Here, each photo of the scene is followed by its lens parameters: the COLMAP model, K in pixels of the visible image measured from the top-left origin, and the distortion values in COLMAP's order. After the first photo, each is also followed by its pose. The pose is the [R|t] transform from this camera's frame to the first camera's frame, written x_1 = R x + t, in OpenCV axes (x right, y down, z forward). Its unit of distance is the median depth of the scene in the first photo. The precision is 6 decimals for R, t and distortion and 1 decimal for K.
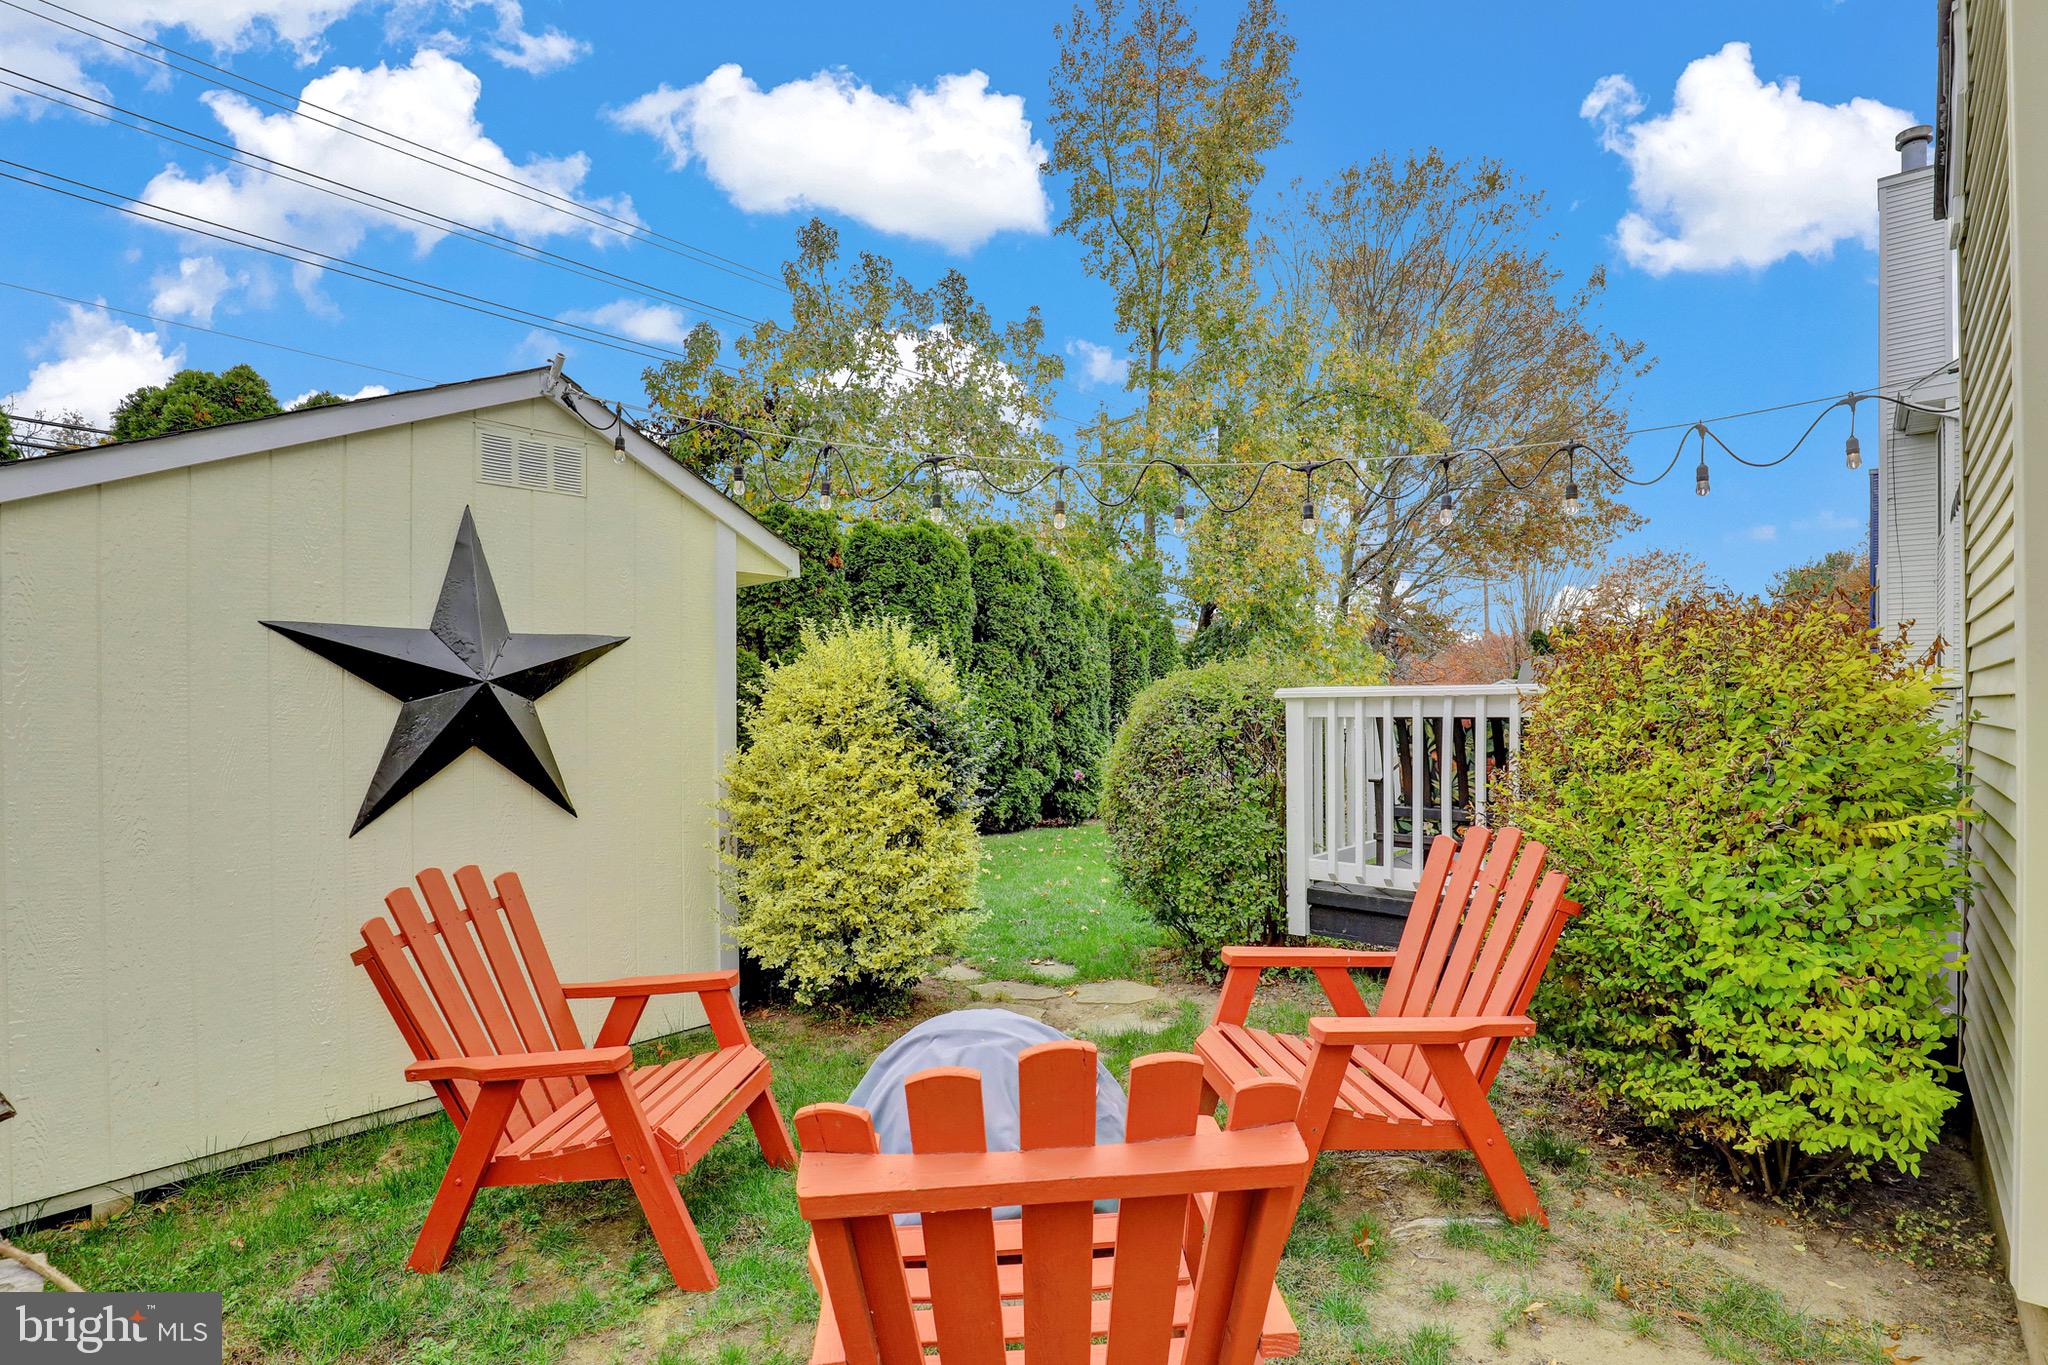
lens RADIAL K [[994.3, 0, 1029.9], [0, 994.3, 698.8], [0, 0, 1]] dist [-0.032230, 0.001720]
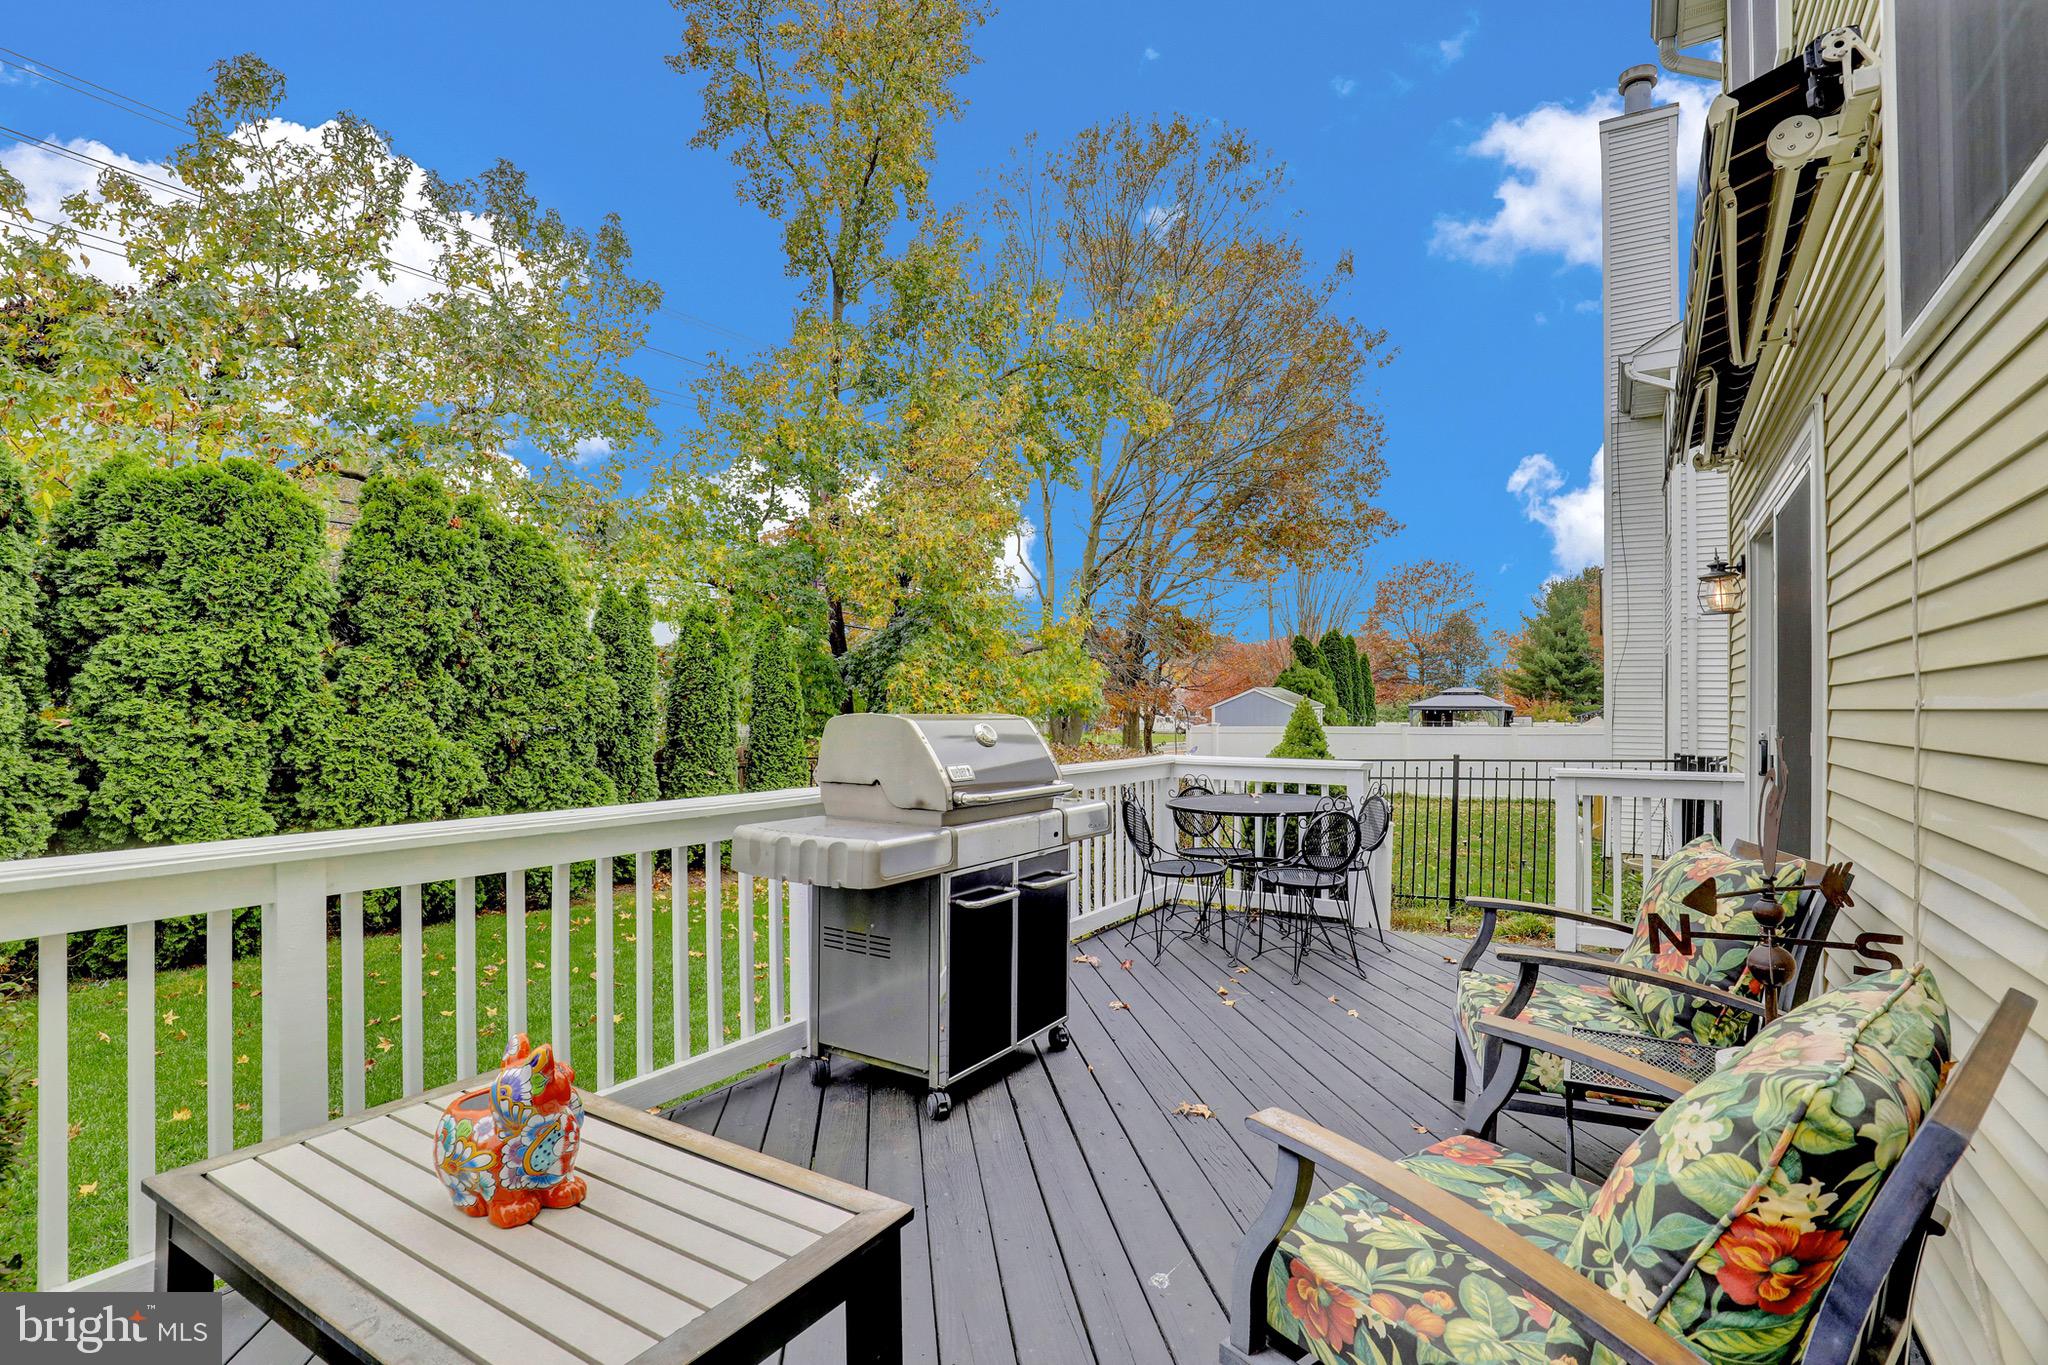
lens RADIAL K [[994.3, 0, 1014.3], [0, 994.3, 699.8], [0, 0, 1]] dist [-0.032230, 0.001720]
pose [[0.987497, 0.001915, 0.157625, 0.153099], [-0.001865, 0.999998, -0.000468, -0.011643], [-0.157626, 0.000169, 0.987499, 0.148236]]
